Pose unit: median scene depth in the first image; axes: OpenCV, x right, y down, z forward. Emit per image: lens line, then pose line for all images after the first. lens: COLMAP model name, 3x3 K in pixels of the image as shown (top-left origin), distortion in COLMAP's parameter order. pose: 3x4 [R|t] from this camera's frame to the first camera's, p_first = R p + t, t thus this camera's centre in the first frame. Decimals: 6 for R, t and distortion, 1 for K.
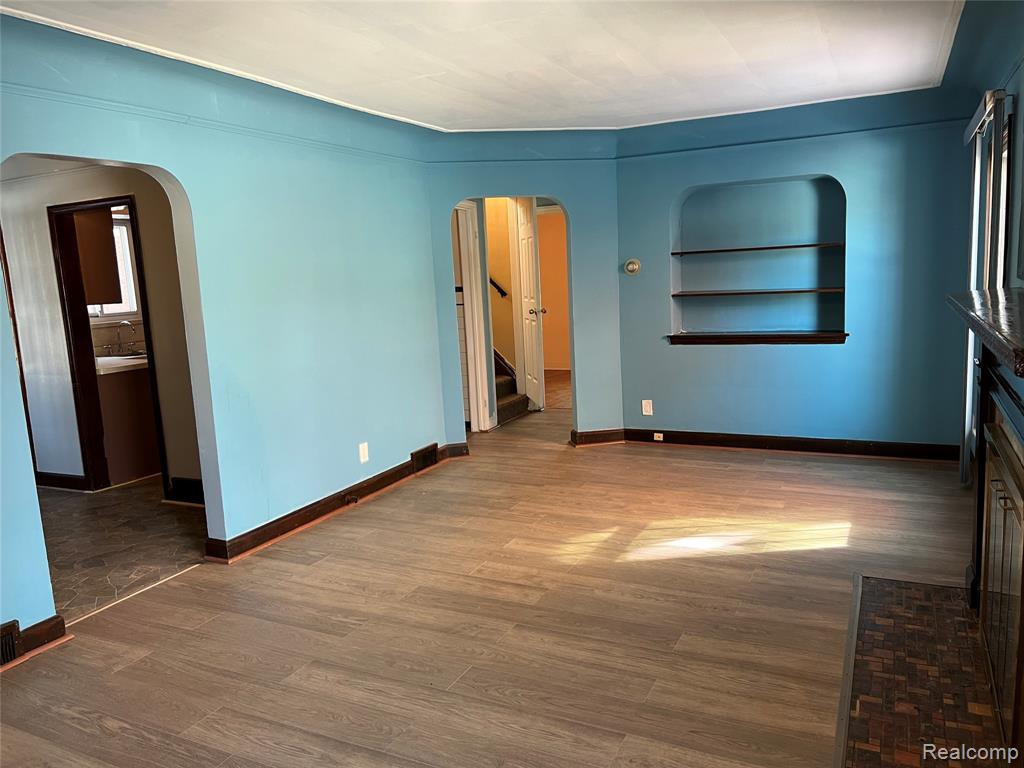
lens RADIAL K [[775.7, 0, 512.8], [0, 775.7, 390.2], [0, 0, 1]] dist [0.069245, -0.074824]
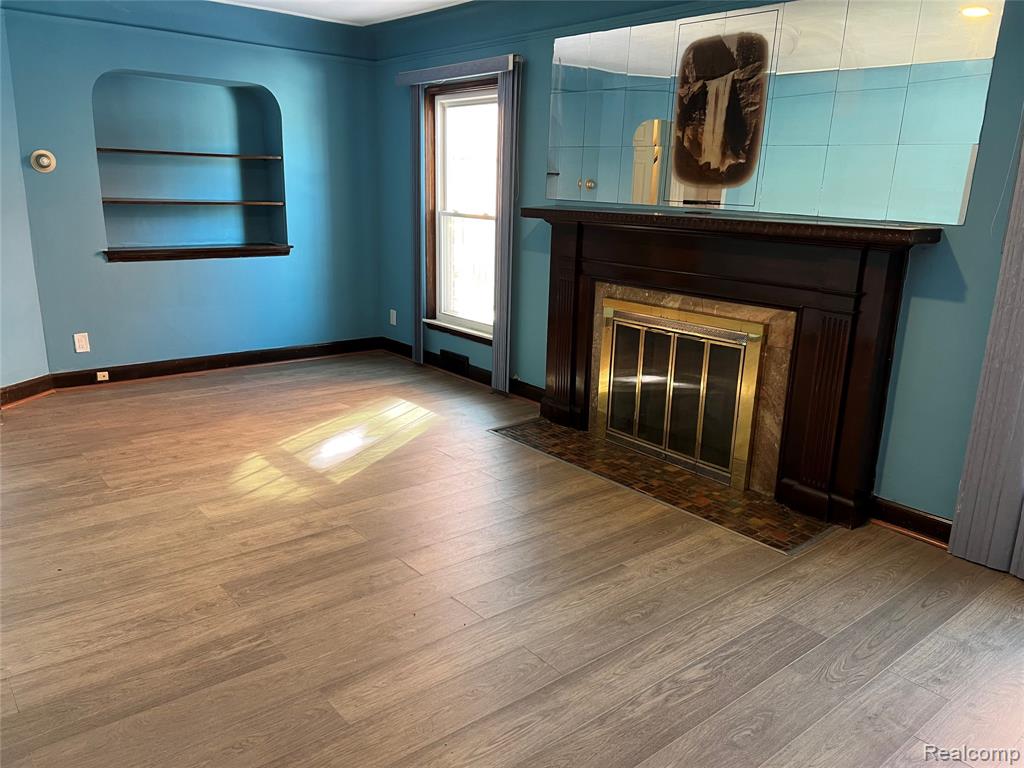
lens RADIAL K [[775.7, 0, 512.8], [0, 775.7, 390.2], [0, 0, 1]] dist [0.069245, -0.074824]
pose [[0.405270, -0.180902, 0.896120, -0.469467], [0.095483, 0.983241, 0.155307, -0.016350], [-0.909197, 0.022623, 0.415751, 0.311732]]
